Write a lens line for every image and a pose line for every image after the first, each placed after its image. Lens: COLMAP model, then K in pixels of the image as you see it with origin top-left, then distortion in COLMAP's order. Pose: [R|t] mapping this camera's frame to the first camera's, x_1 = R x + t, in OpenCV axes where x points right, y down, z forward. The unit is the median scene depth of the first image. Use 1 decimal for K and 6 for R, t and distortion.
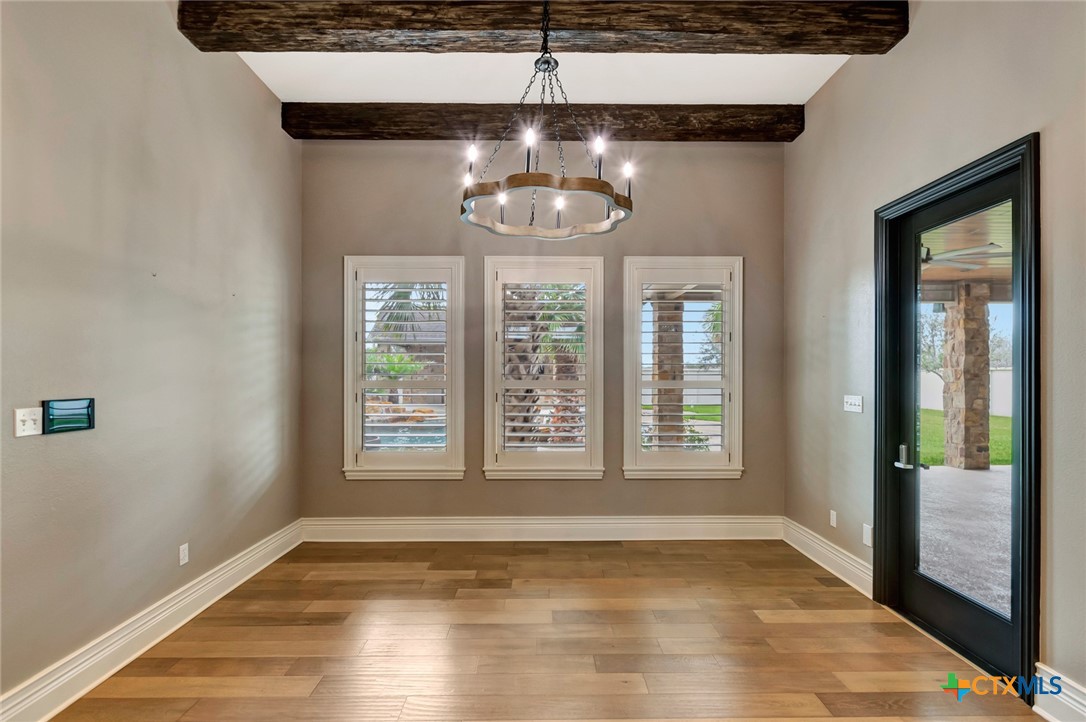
lens RADIAL K [[509.5, 0, 550.2], [0, 509.5, 375.9], [0, 0, 1]] dist [0.000883, -0.000563]
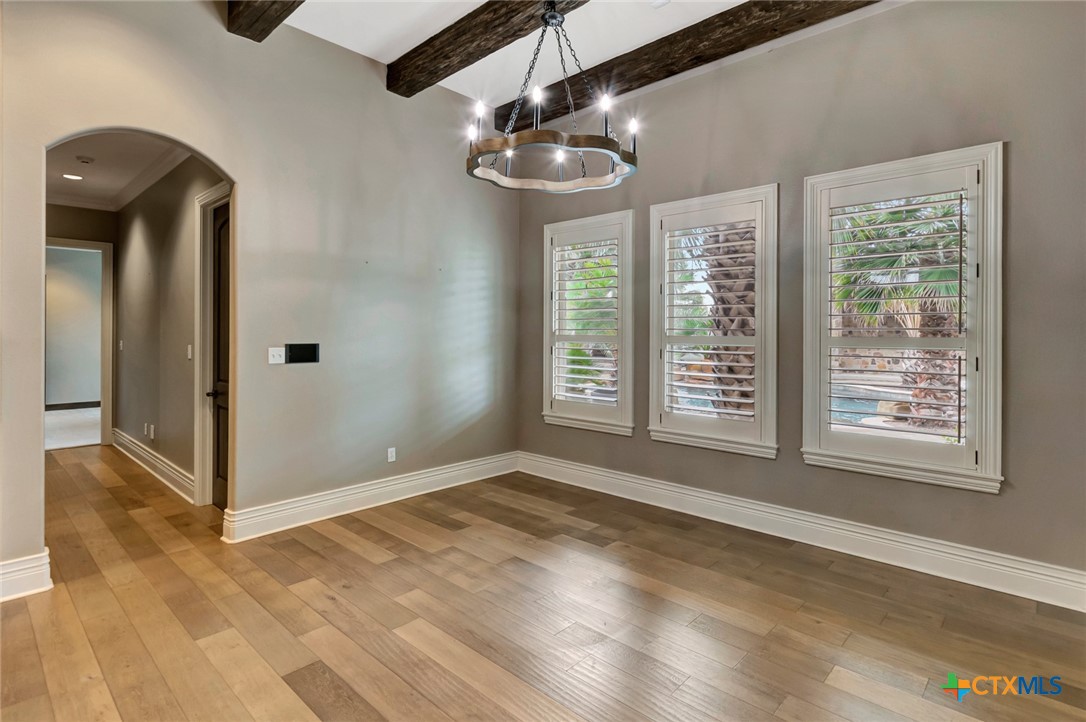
lens RADIAL K [[548.2, 0, 554.3], [0, 548.2, 331.4], [0, 0, 1]] dist [0.007447, -0.001655]
pose [[0.727499, 0.000572, -0.686108, 0.507018], [-0.003361, 0.999991, -0.002731, 0.004886], [0.686100, 0.004293, 0.727494, 0.146628]]
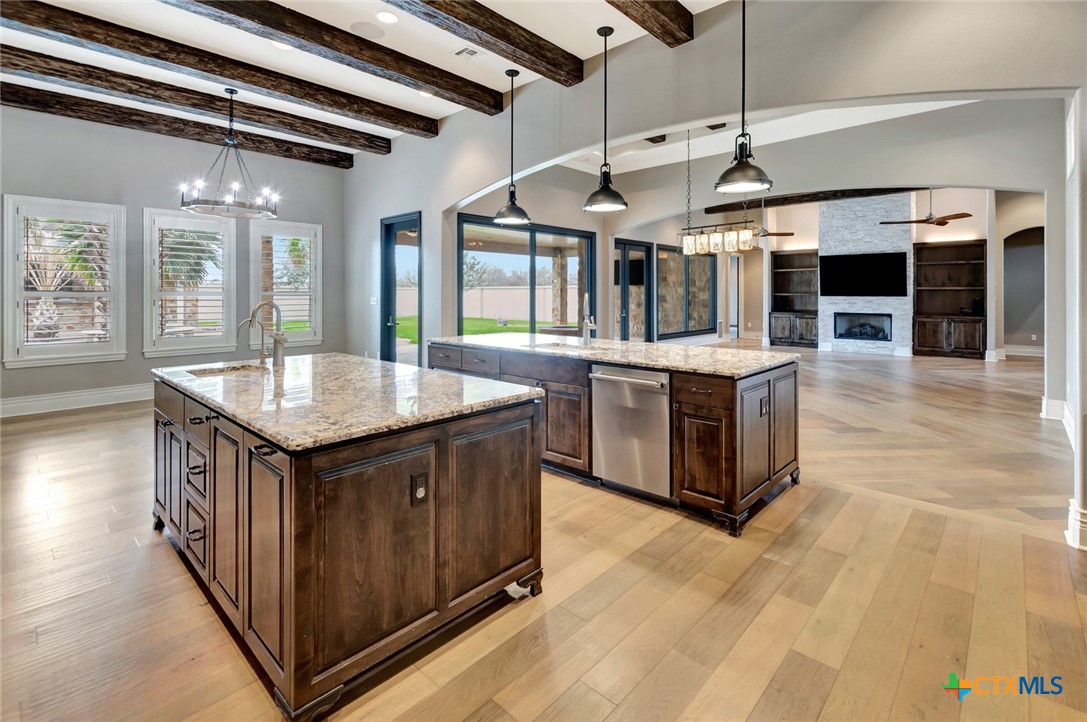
lens RADIAL K [[487.4, 0, 544.3], [0, 487.4, 295.0], [0, 0, 1]] dist [0.004251, 0.000179]
pose [[0.690050, -0.003801, 0.723752, -0.403630], [0.004675, 0.999989, 0.000794, 0.027067], [-0.723747, 0.002836, 0.690060, -0.935249]]
